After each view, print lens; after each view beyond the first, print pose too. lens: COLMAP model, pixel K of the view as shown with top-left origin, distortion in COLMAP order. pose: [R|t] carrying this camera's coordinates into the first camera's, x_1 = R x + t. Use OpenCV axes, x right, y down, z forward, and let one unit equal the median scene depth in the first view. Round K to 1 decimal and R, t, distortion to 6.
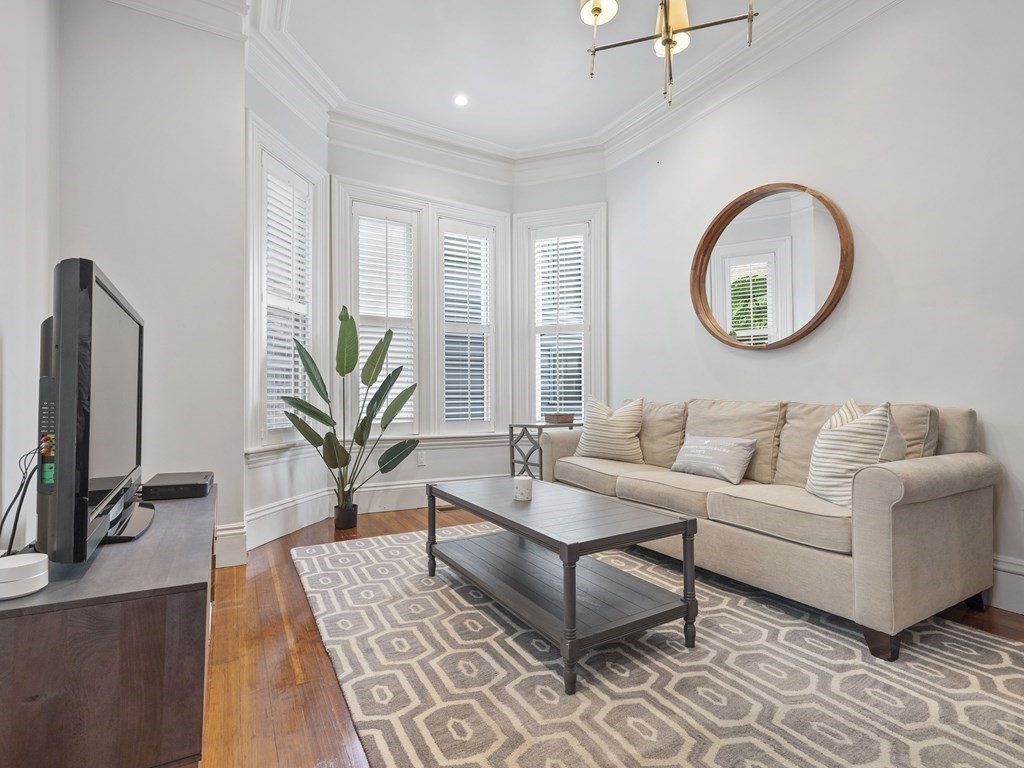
lens RADIAL K [[484.1, 0, 513.7], [0, 484.1, 385.1], [0, 0, 1]] dist [0.004984, -0.001131]
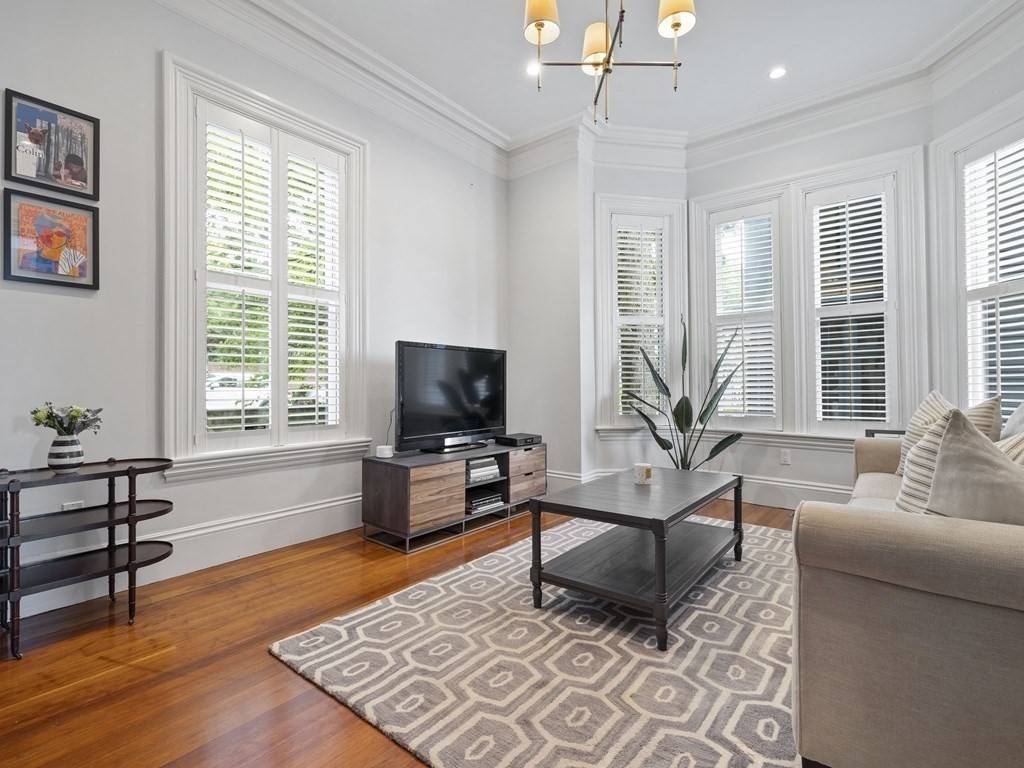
lens RADIAL K [[484.1, 0, 514.7], [0, 484.1, 383.0], [0, 0, 1]] dist [0.004984, -0.001131]
pose [[0.375912, -0.009095, -0.926611, 1.101379], [0.020001, 0.999799, -0.001699, -0.003812], [0.926440, -0.017895, 0.376018, 0.344354]]
